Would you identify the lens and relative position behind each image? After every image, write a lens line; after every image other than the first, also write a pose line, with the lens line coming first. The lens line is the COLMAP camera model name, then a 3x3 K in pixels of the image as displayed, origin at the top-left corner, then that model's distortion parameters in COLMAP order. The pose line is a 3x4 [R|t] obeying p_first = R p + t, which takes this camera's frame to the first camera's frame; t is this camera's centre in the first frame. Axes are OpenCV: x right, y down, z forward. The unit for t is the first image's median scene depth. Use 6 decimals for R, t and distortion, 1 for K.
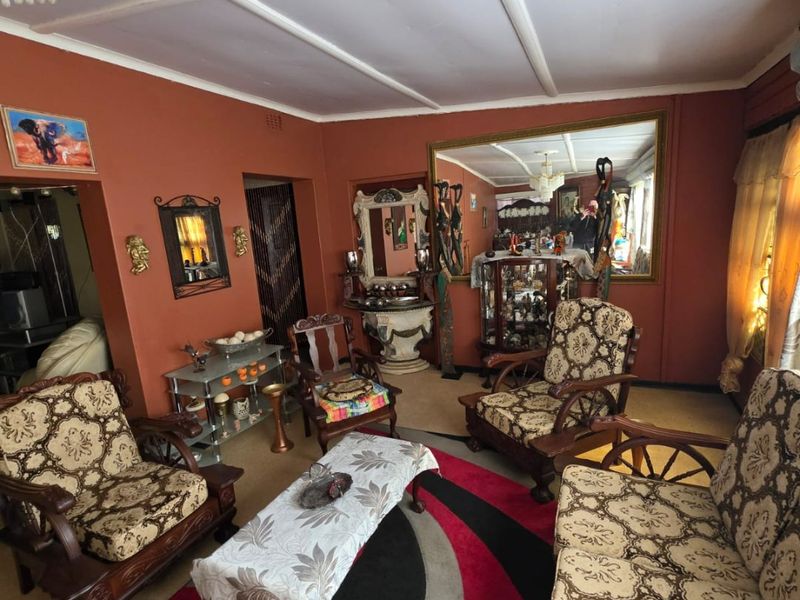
lens RADIAL K [[423.7, 0, 400.0], [0, 423.7, 300.0], [0, 0, 1]] dist [-0.000403, -0.000957]
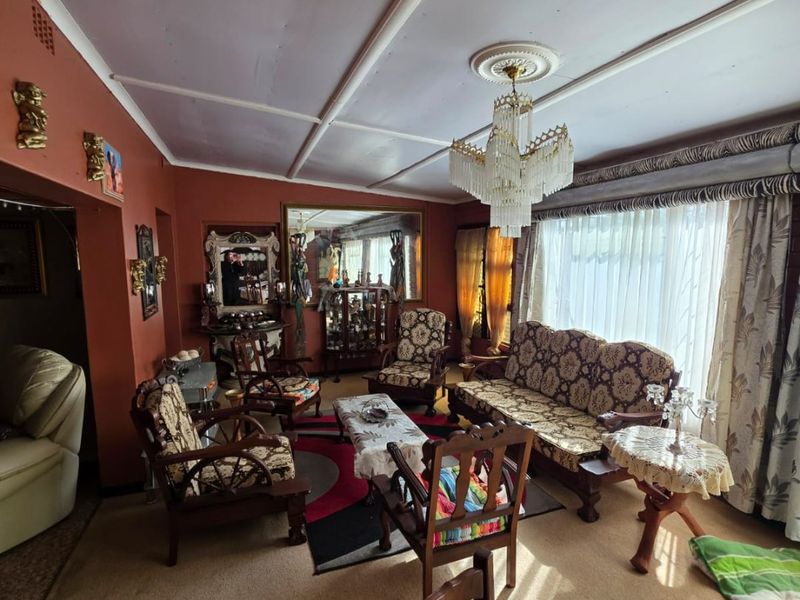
lens RADIAL K [[423.7, 0, 400.0], [0, 423.7, 300.0], [0, 0, 1]] dist [-0.000403, -0.000957]
pose [[0.710571, -0.007733, 0.703583, -0.855208], [0.085055, 0.993551, -0.074980, 0.084814], [-0.698466, 0.113122, 0.706646, -0.206395]]
